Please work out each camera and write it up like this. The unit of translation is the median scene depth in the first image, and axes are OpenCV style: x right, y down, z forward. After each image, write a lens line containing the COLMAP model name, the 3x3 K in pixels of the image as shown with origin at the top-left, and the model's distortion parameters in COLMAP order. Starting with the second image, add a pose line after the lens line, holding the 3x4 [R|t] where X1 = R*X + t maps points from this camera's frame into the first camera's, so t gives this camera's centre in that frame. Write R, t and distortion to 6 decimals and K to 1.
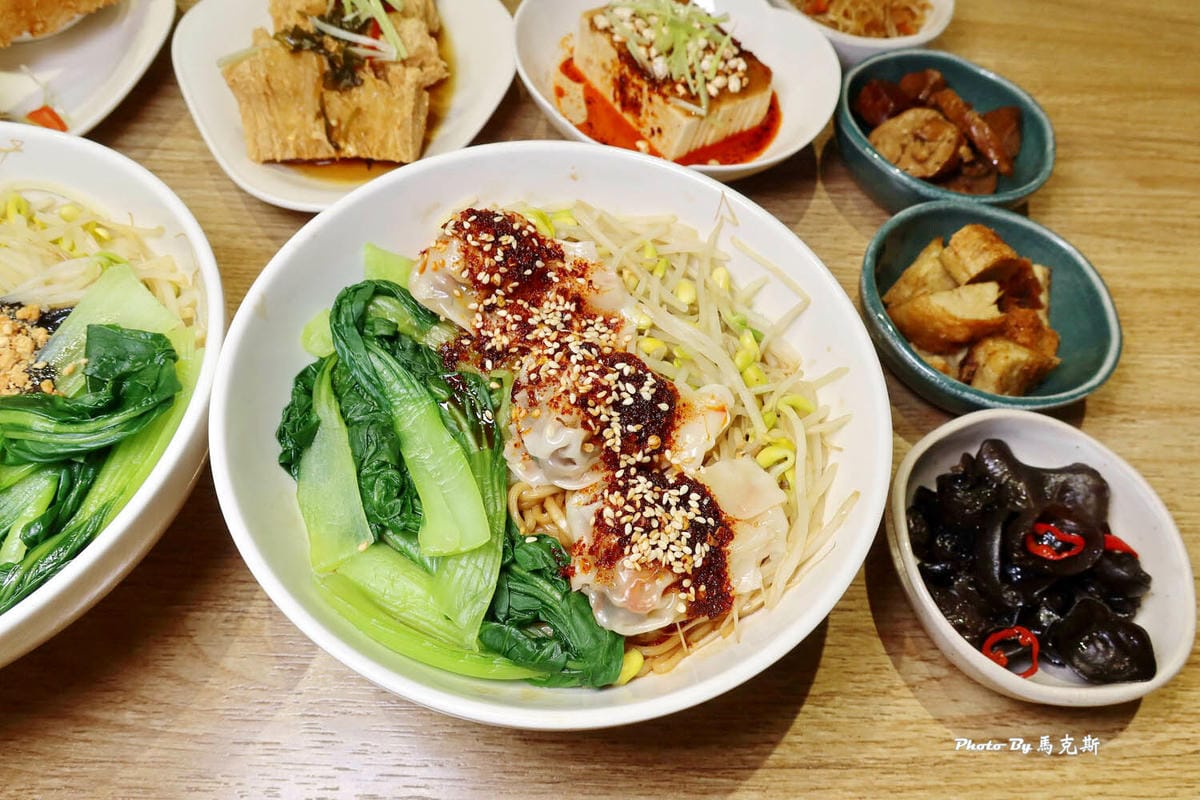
lens RADIAL K [[866.2, 0, 598.7], [0, 866.2, 401.1], [0, 0, 1]] dist [-0.017703, 0.007546]
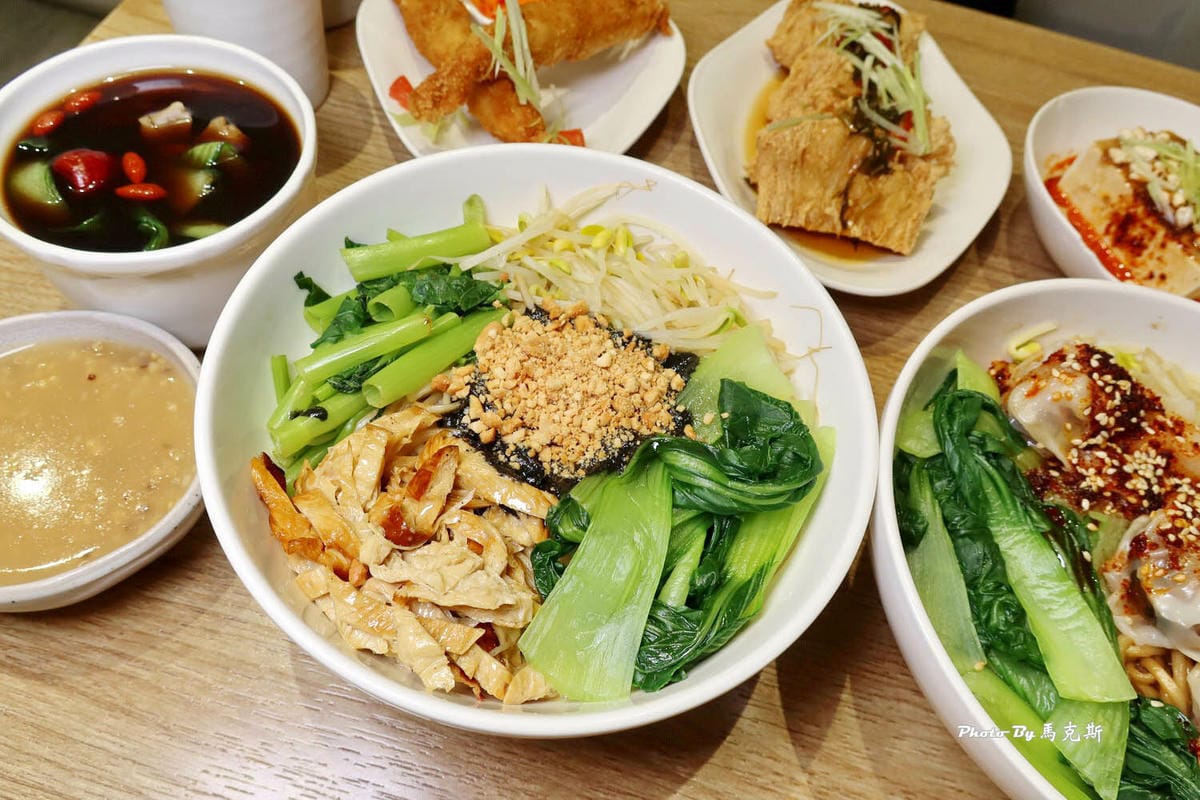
lens RADIAL K [[866.2, 0, 604.3], [0, 866.2, 394.2], [0, 0, 1]] dist [-0.017703, 0.007546]
pose [[0.967042, 0.230506, -0.108156, -0.568920], [-0.234751, 0.971648, -0.028144, -0.006925], [0.098602, 0.052607, 0.993735, -0.045227]]
